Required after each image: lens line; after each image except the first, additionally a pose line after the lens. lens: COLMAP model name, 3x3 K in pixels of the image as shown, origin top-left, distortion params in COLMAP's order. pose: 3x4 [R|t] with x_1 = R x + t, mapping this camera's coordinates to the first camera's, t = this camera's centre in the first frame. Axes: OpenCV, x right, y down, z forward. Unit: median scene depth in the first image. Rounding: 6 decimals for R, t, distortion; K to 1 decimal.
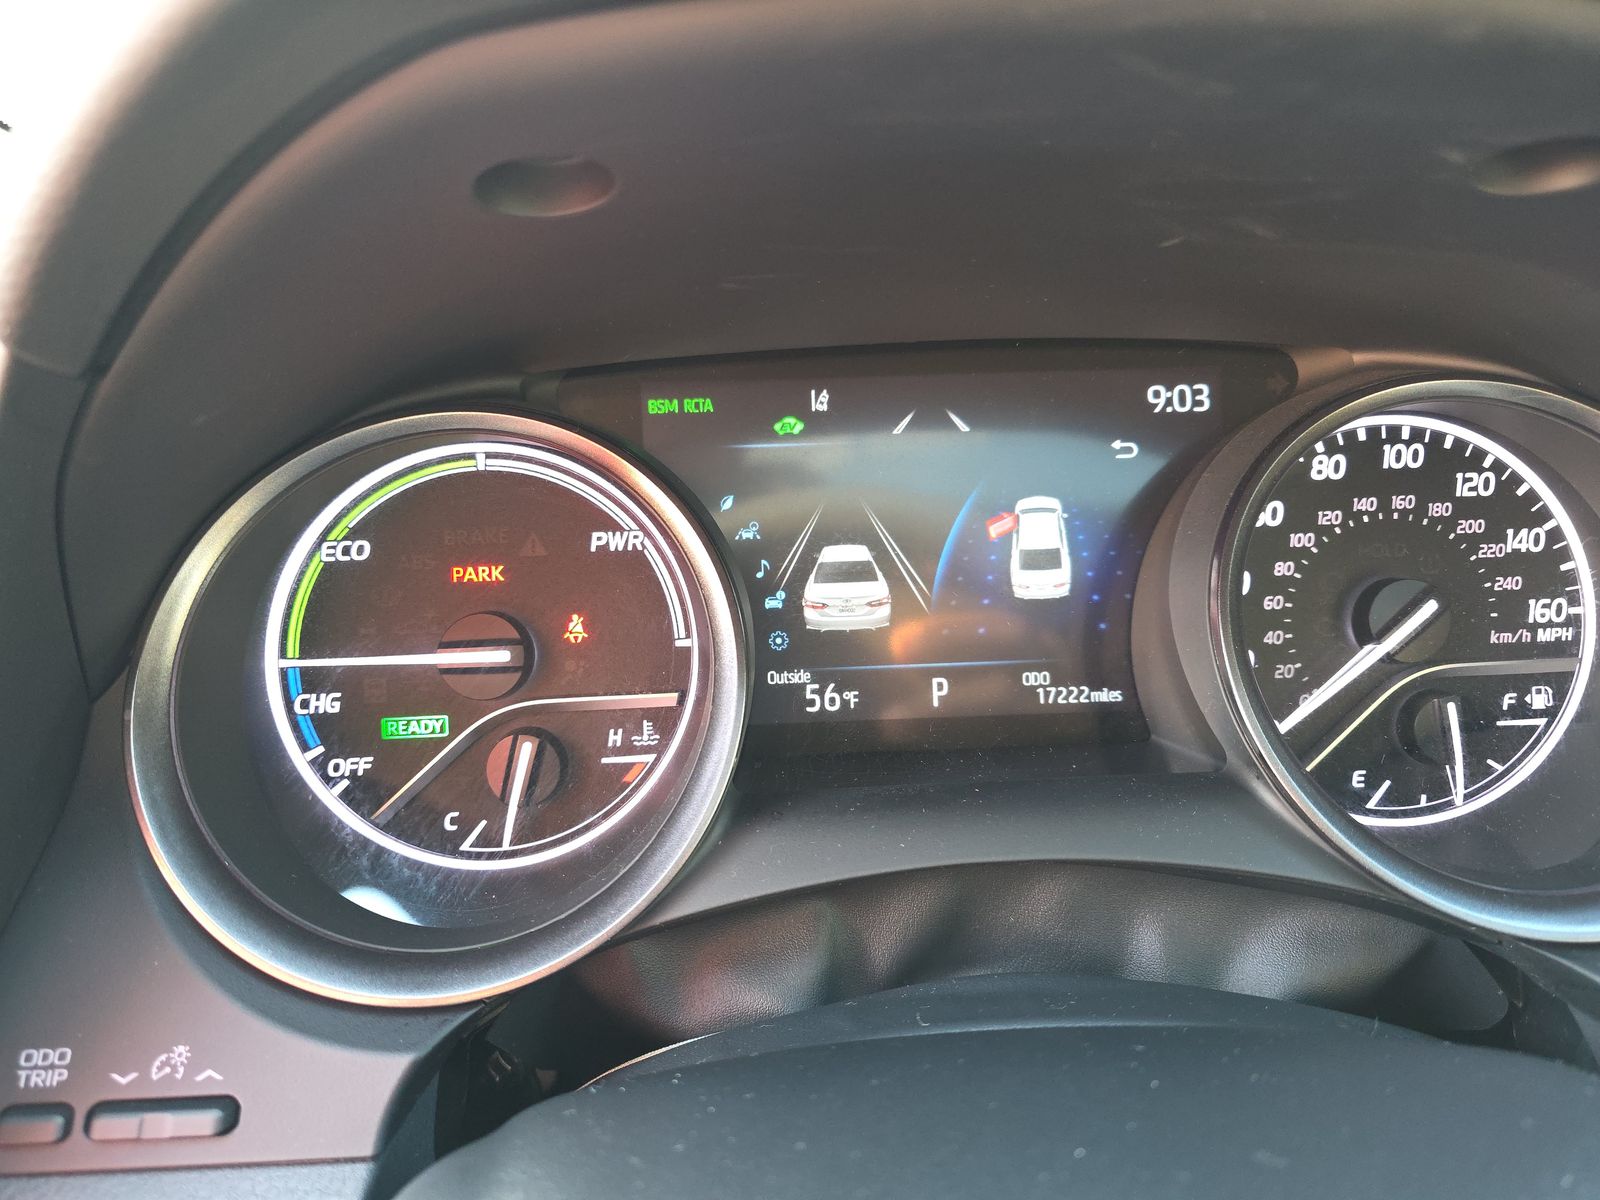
lens RADIAL K [[1085.4, 0, 803.5], [0, 1085.4, 603.3], [0, 0, 1]] dist [0.028552, -0.038861]
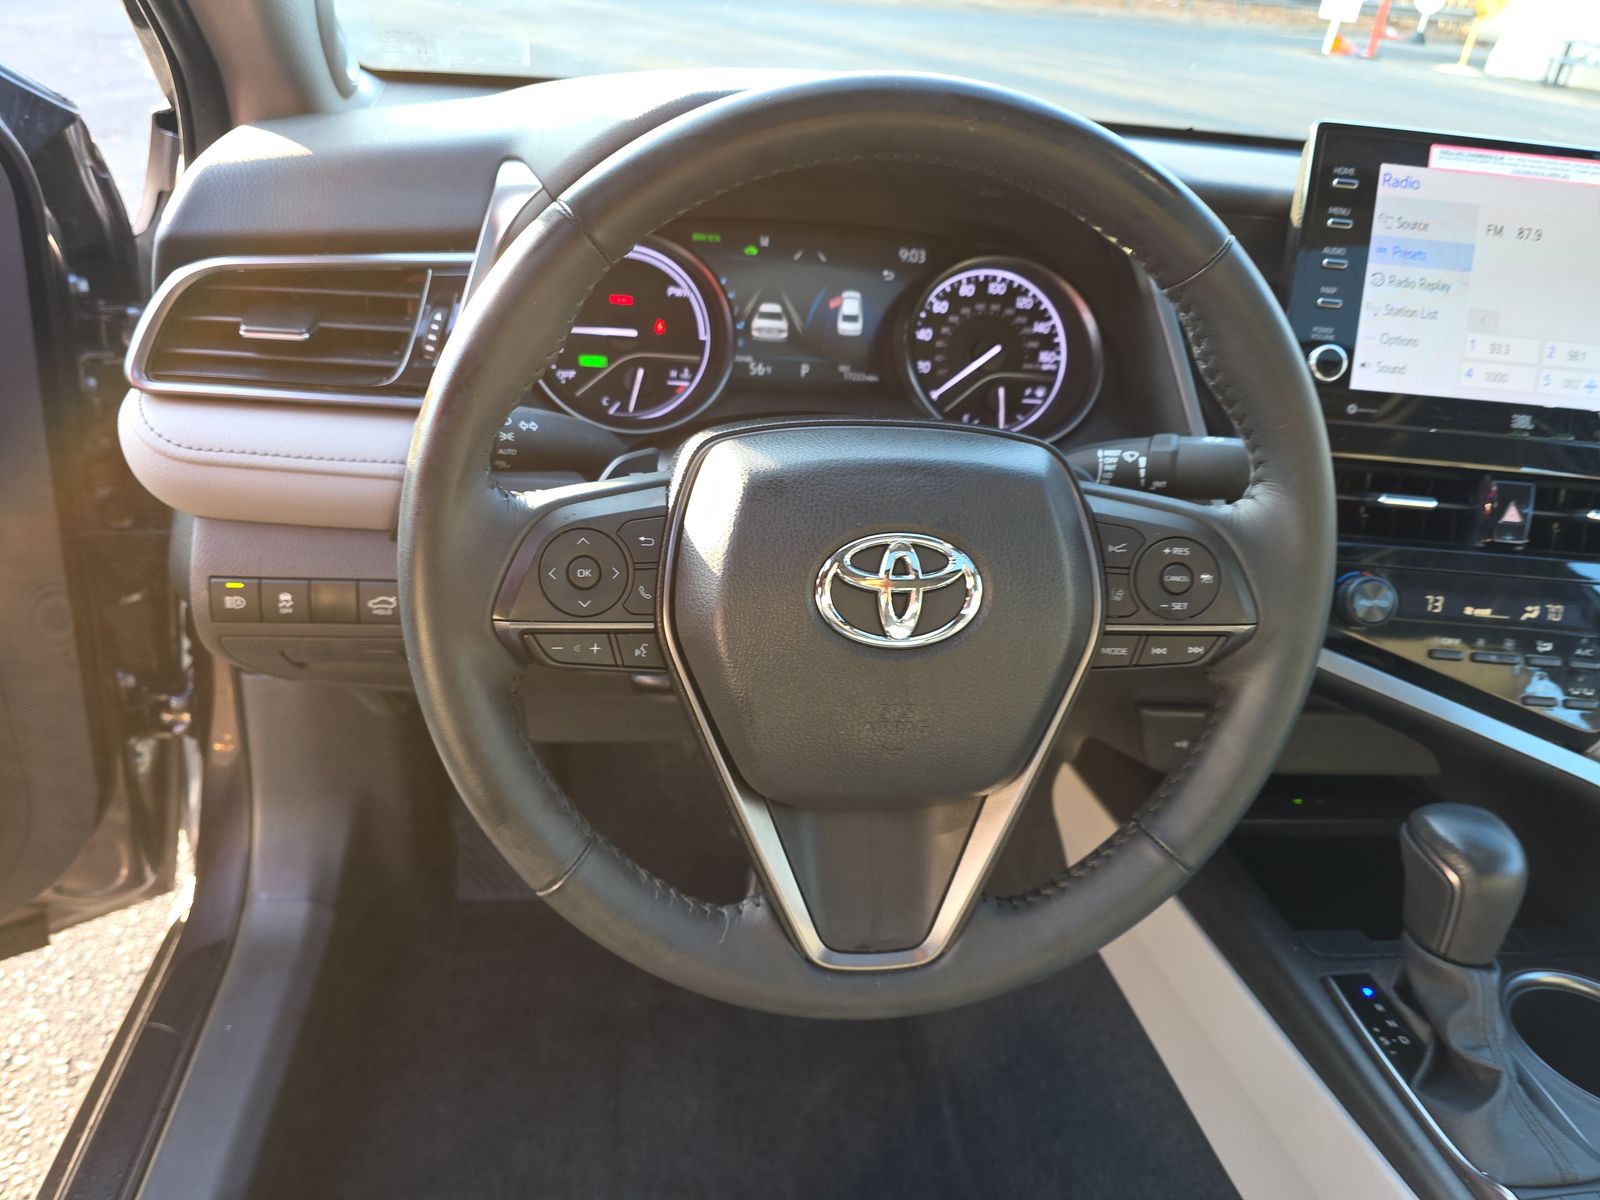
lens RADIAL K [[1085.4, 0, 793.7], [0, 1085.4, 604.4], [0, 0, 1]] dist [0.028552, -0.038861]
pose [[0.991275, 0.062590, 0.116003, -0.150422], [-0.076554, 0.989804, 0.120117, 0.314079], [-0.107302, -0.127949, 0.985959, -1.480904]]
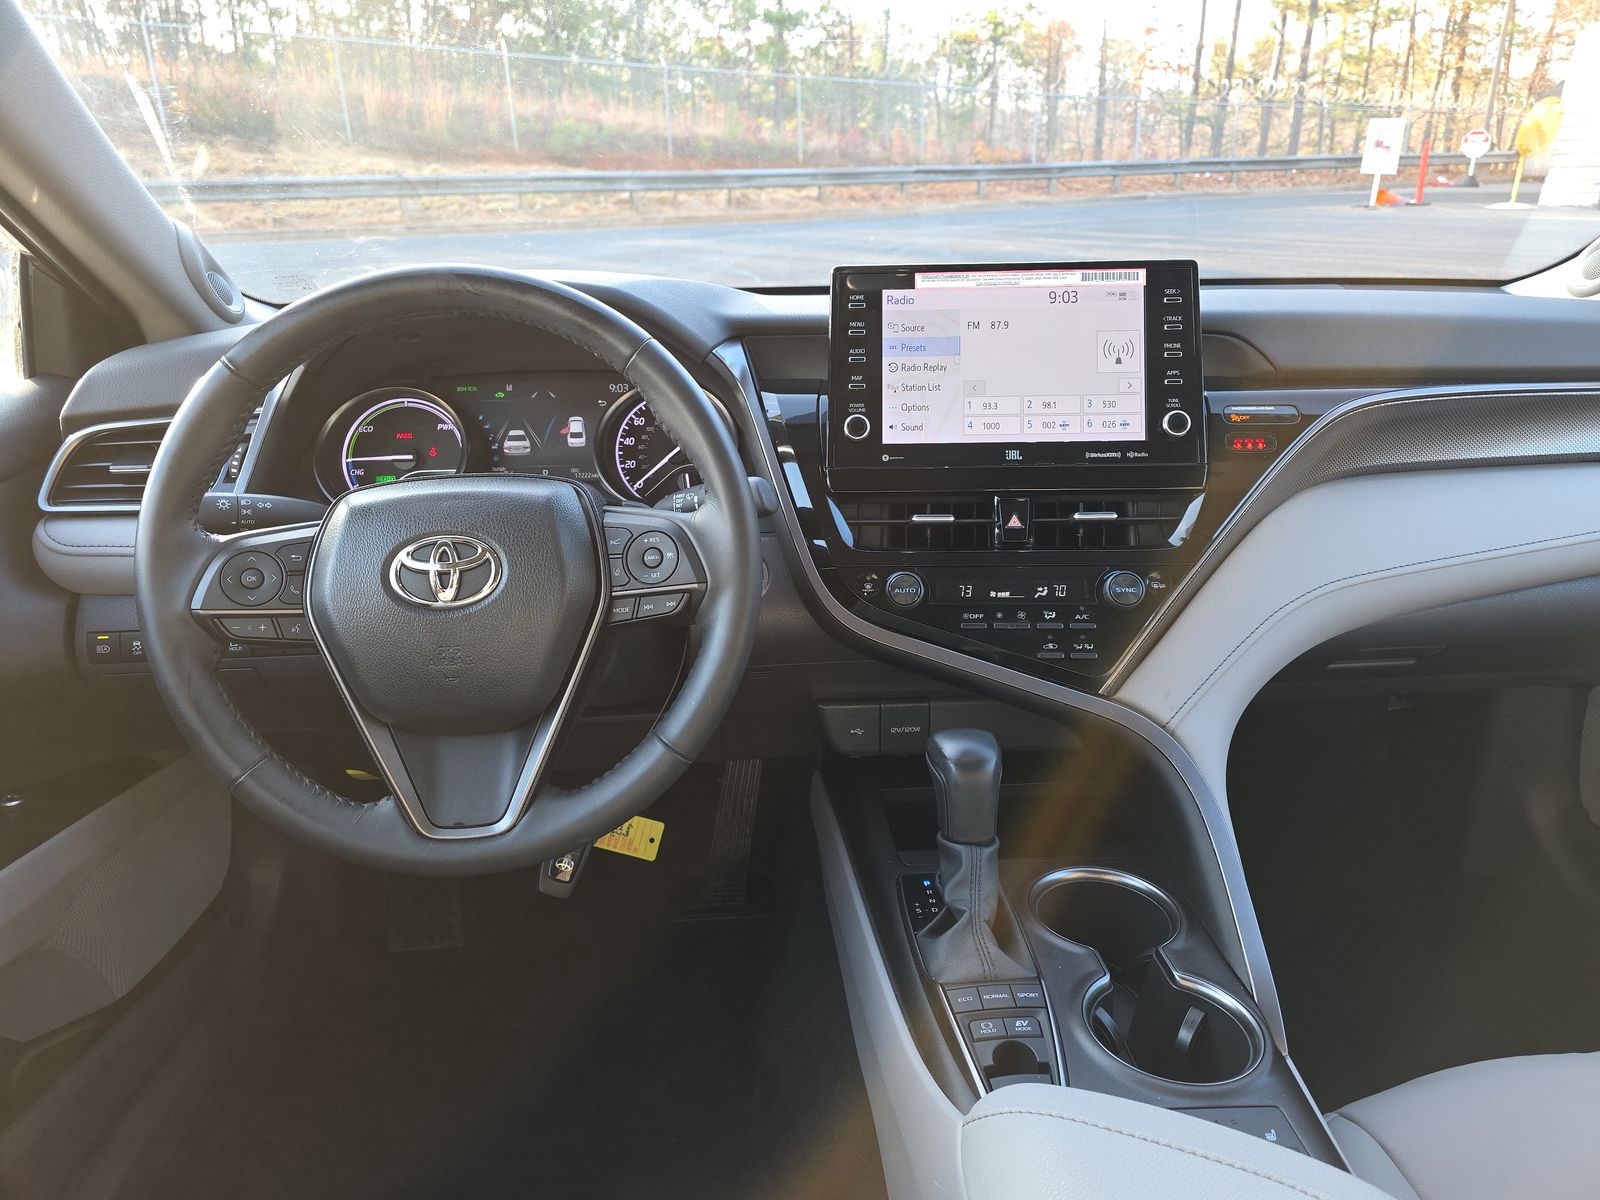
lens RADIAL K [[1085.4, 0, 829.6], [0, 1085.4, 597.0], [0, 0, 1]] dist [0.028552, -0.038861]
pose [[0.999507, -0.002668, 0.031280, 0.904654], [0.004140, 0.998882, -0.047089, 0.626905], [-0.031119, 0.047195, 0.998401, -2.376917]]
